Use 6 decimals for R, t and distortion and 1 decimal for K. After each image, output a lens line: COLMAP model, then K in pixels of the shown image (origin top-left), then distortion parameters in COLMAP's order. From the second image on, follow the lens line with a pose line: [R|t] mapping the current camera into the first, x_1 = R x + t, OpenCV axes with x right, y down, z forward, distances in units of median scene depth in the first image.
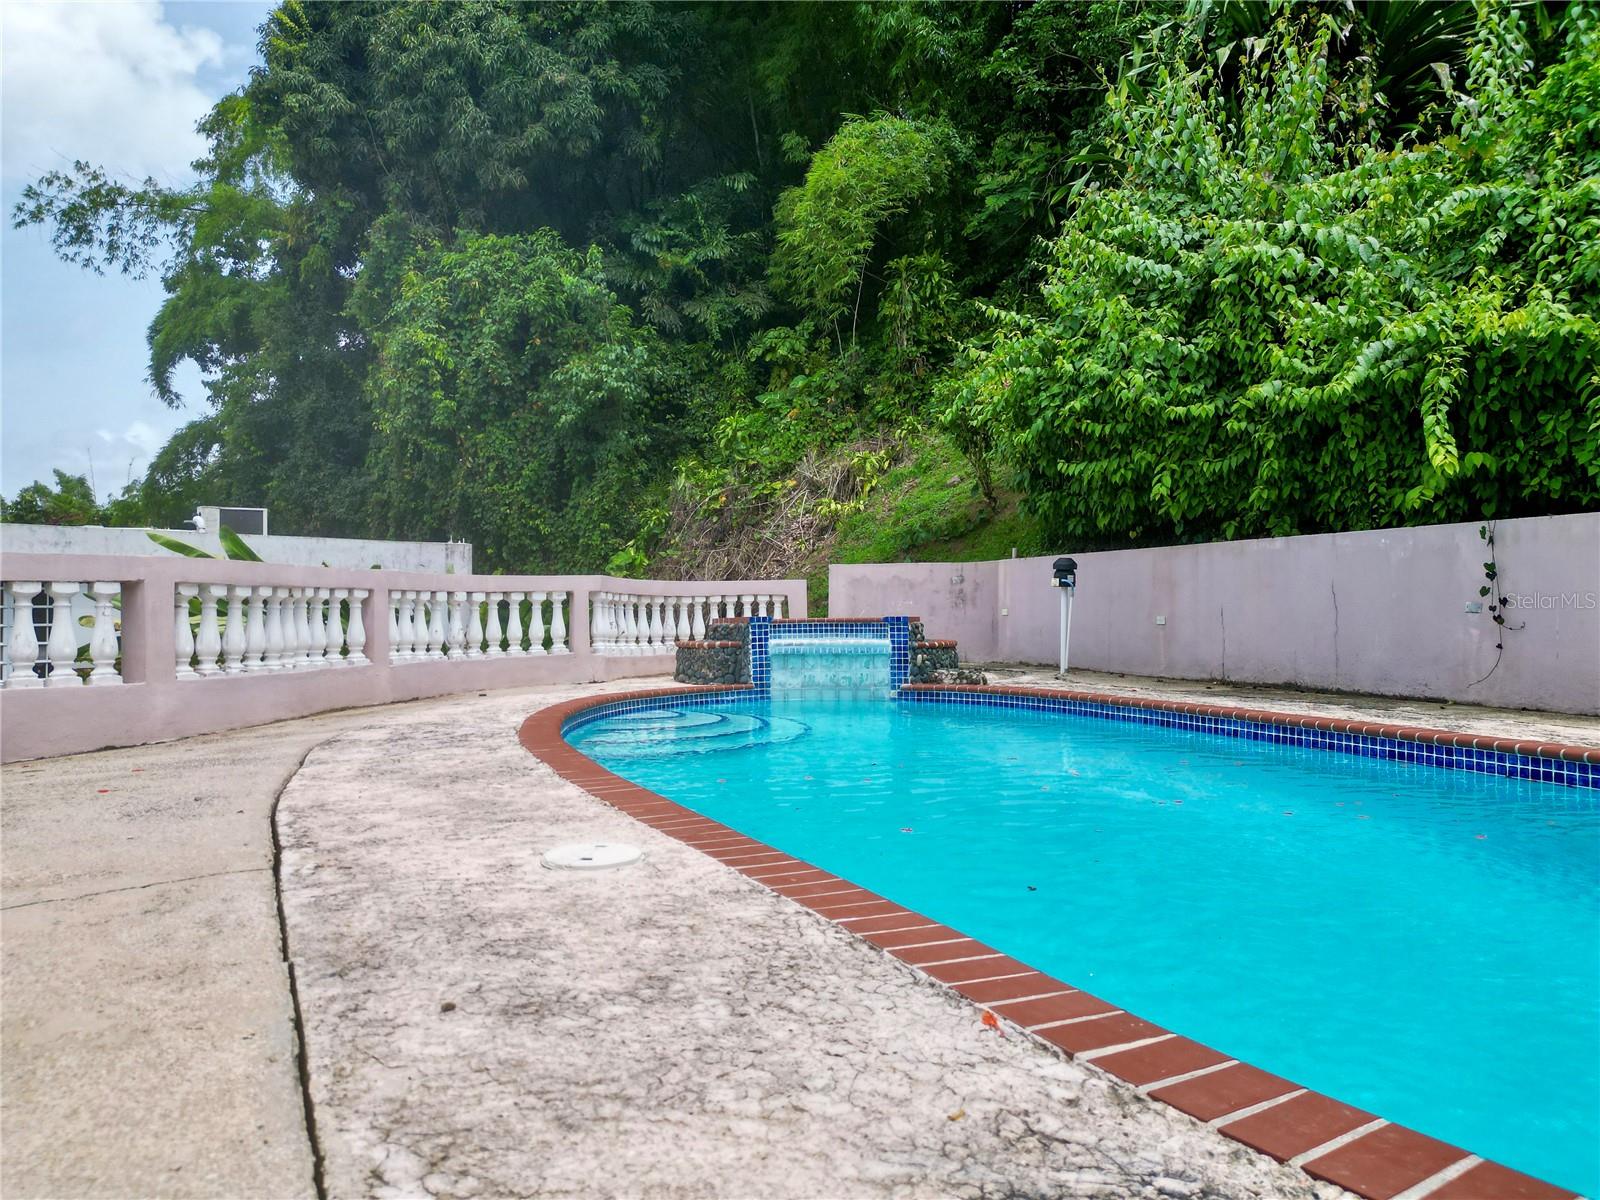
lens RADIAL K [[1119.8, 0, 800.0], [0, 1119.8, 600.0], [0, 0, 1]] dist [0.046973, -0.066442]
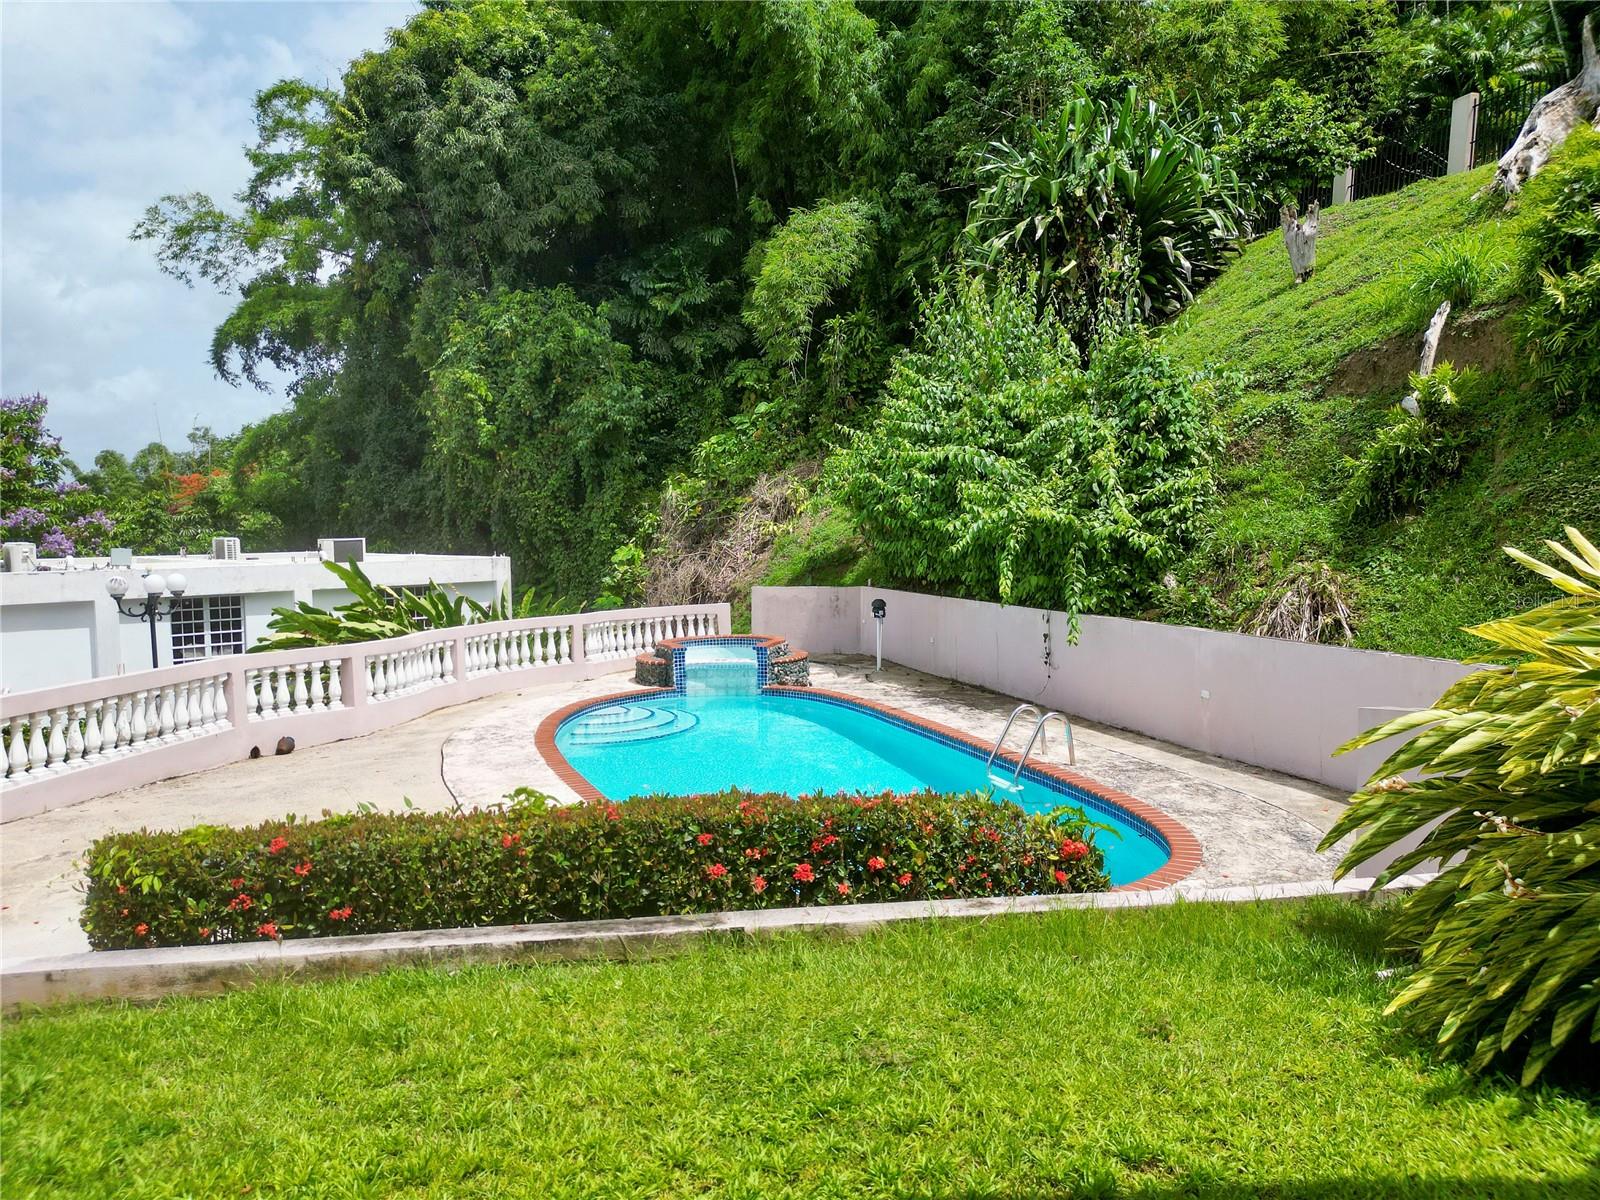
lens RADIAL K [[1123.2, 0, 795.2], [0, 1123.2, 591.1], [0, 0, 1]] dist [0.062094, -0.063872]
pose [[0.999181, -0.010288, -0.039122, 0.083170], [0.012963, 0.997550, 0.068742, -0.074476], [0.038319, -0.069193, 0.996867, -0.276761]]
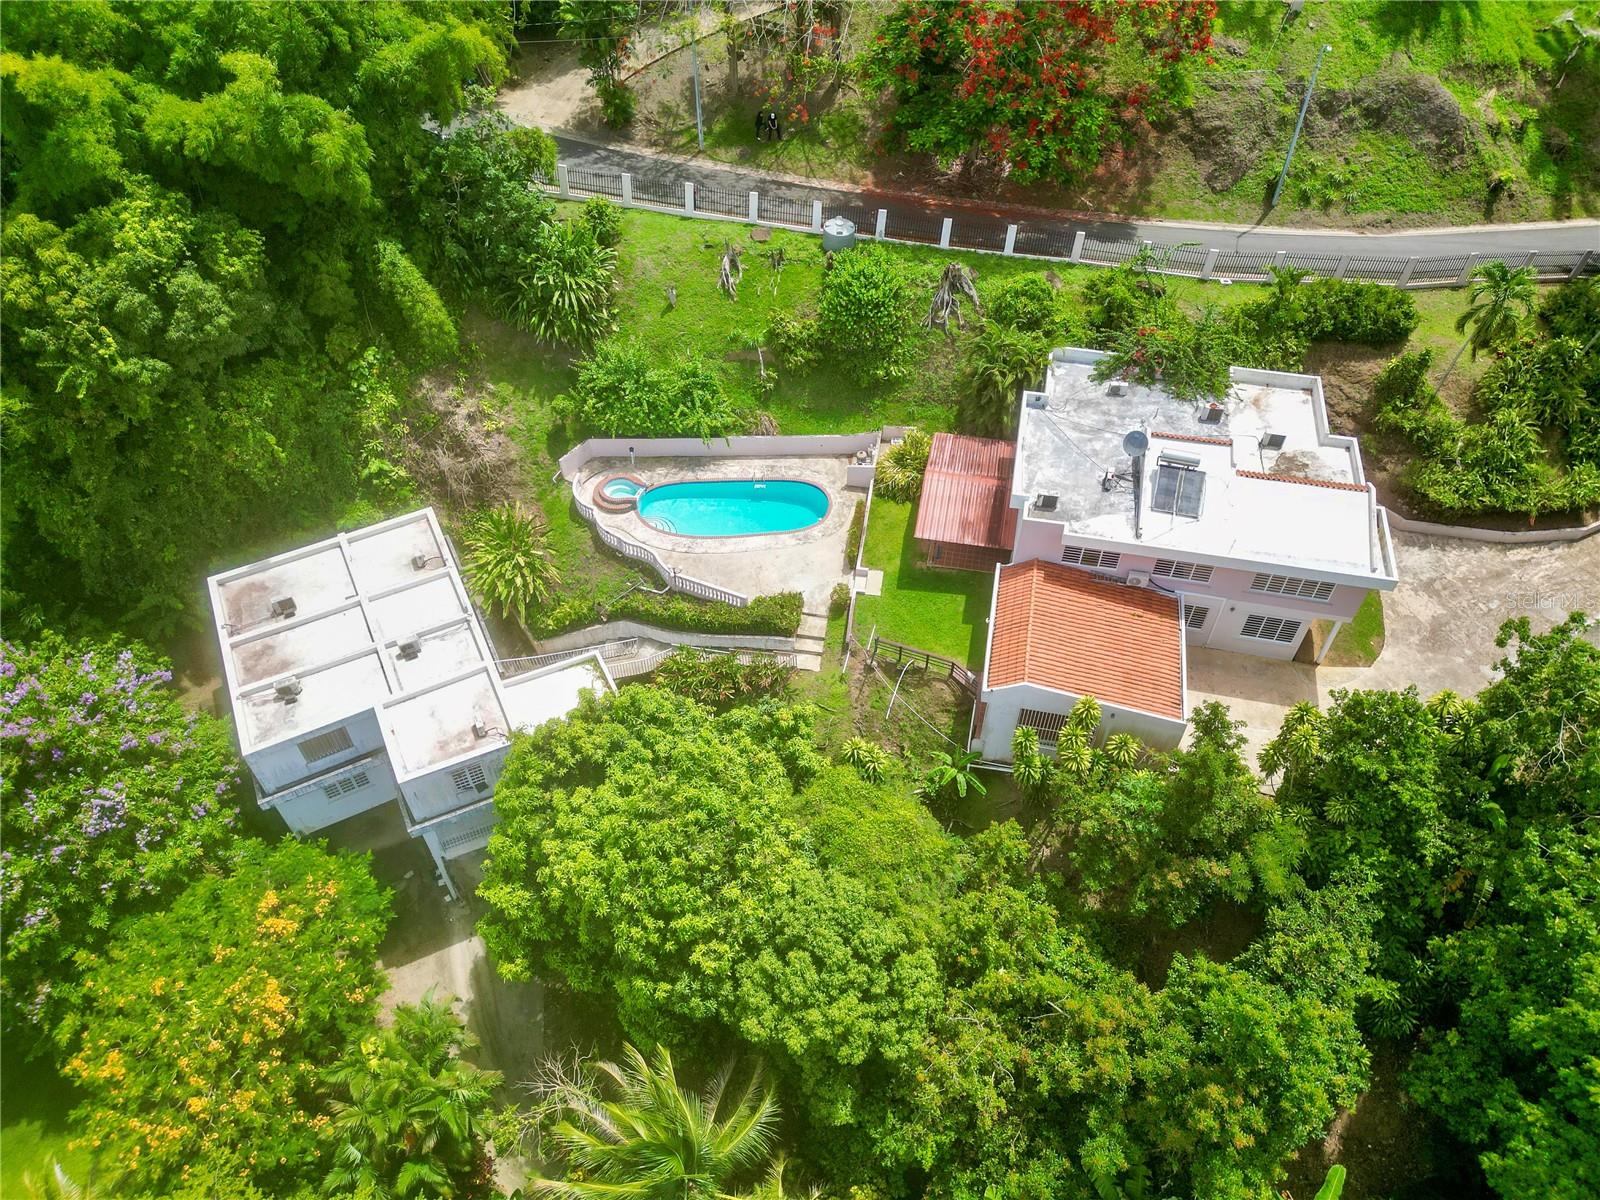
lens RADIAL K [[1123.2, 0, 795.2], [0, 1123.2, 591.1], [0, 0, 1]] dist [0.062094, -0.063872]
pose [[0.337978, -0.700134, 0.628954, -1.548559], [-0.013476, 0.664611, 0.747068, -1.665140], [-0.941057, -0.260968, 0.215189, -0.502840]]
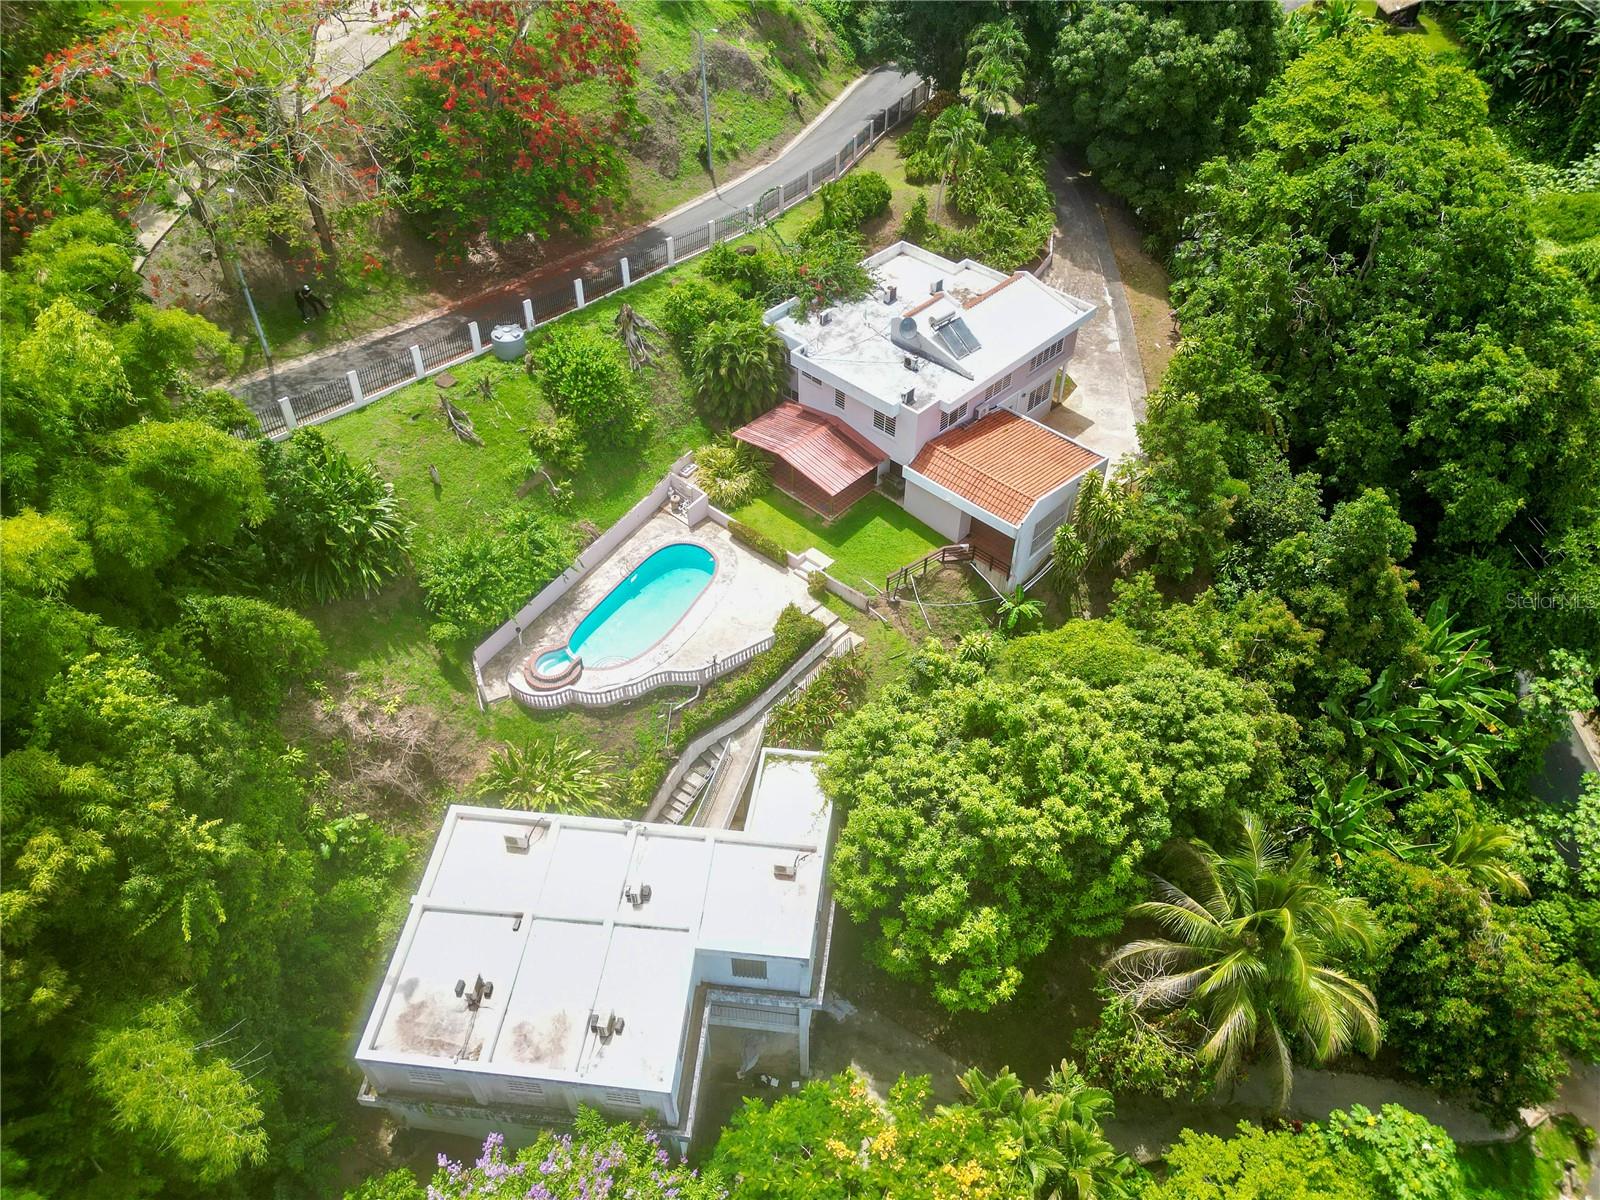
lens RADIAL K [[1123.2, 0, 795.2], [0, 1123.2, 591.1], [0, 0, 1]] dist [0.062094, -0.063872]
pose [[-0.607747, -0.551848, 0.571058, -1.472683], [-0.008643, 0.723653, 0.690110, -1.630568], [-0.794083, 0.414477, -0.444568, 0.985605]]
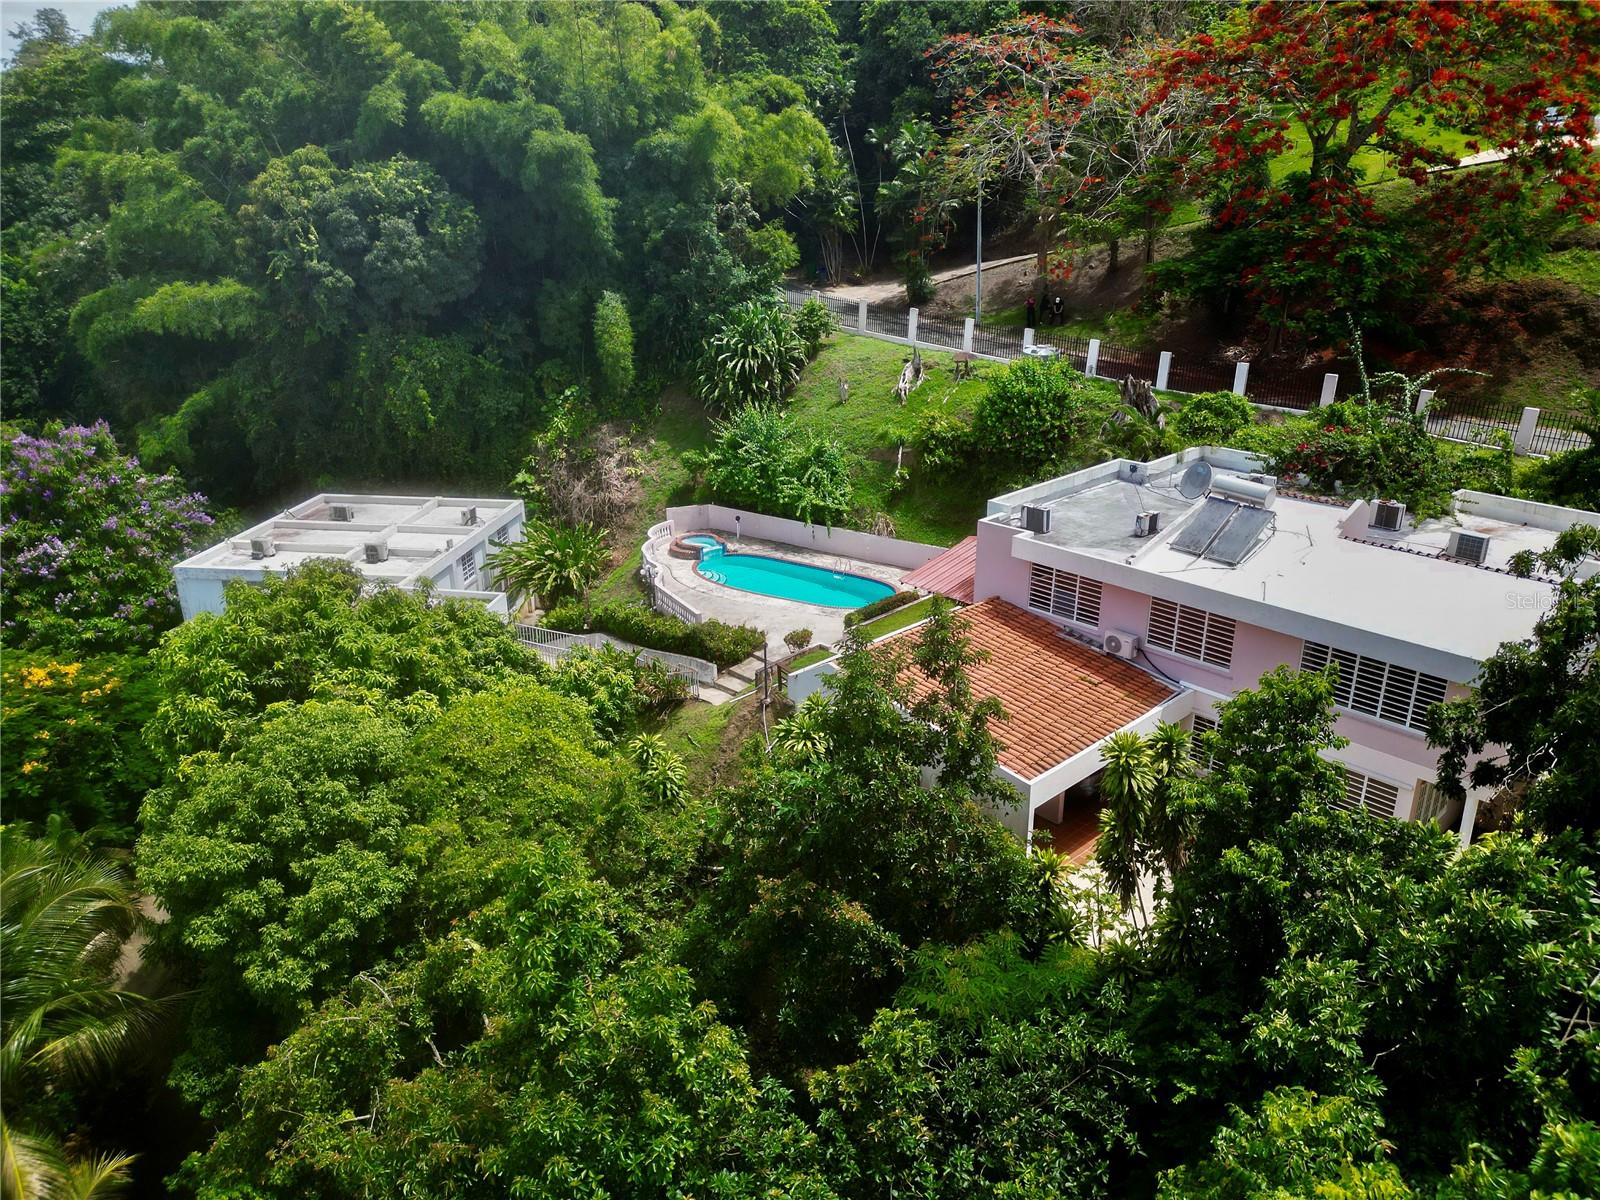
lens RADIAL K [[1123.2, 0, 795.2], [0, 1123.2, 591.1], [0, 0, 1]] dist [0.062094, -0.063872]
pose [[0.821058, -0.214401, 0.529053, -1.020354], [0.005585, 0.929761, 0.368122, -0.707102], [-0.570818, -0.299294, 0.764585, -1.383289]]
